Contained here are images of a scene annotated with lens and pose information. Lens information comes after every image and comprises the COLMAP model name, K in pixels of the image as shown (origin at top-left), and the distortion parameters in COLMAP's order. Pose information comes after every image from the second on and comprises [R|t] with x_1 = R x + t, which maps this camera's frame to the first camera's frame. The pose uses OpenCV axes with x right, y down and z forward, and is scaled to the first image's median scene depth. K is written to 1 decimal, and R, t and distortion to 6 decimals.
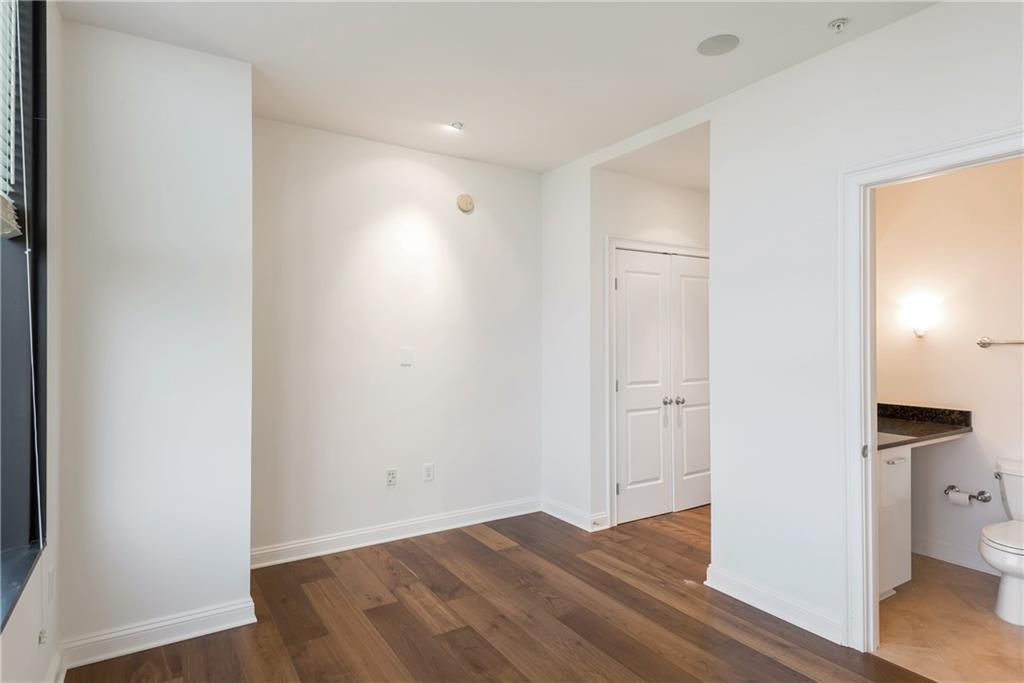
lens RADIAL K [[551.3, 0, 514.8], [0, 551.3, 340.4], [0, 0, 1]] dist [0.012947, -0.006127]
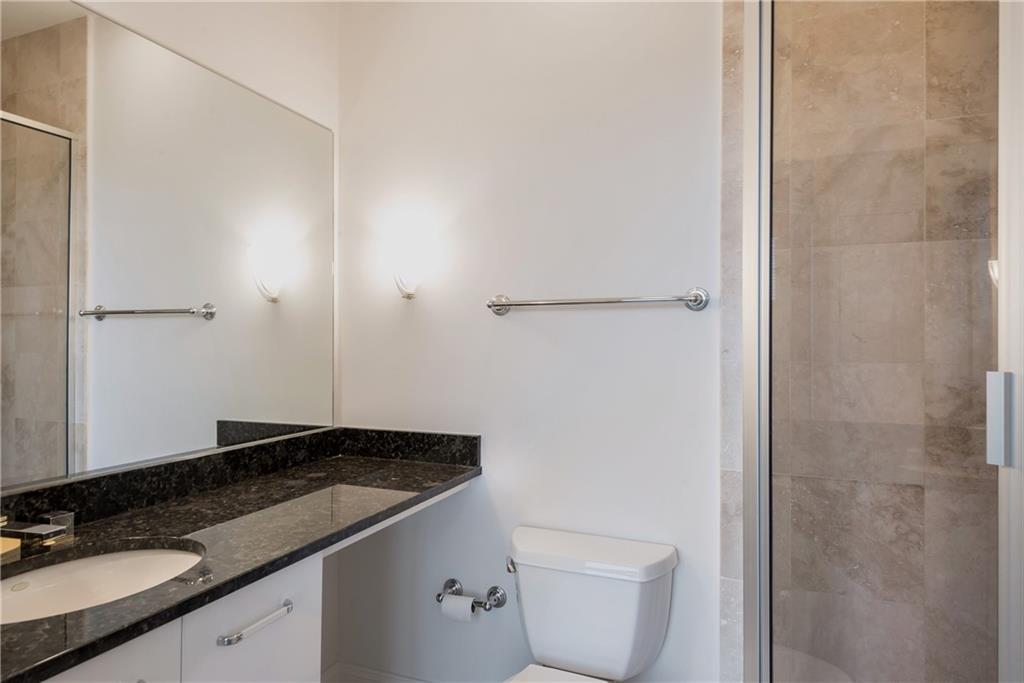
lens RADIAL K [[617.4, 0, 509.7], [0, 617.4, 340.8], [0, 0, 1]] dist [0.027890, -0.000938]
pose [[0.806841, 0.002457, 0.590763, 0.492141], [-0.005776, 0.999976, 0.003729, 0.034231], [-0.590740, -0.006421, 0.806837, 0.502939]]
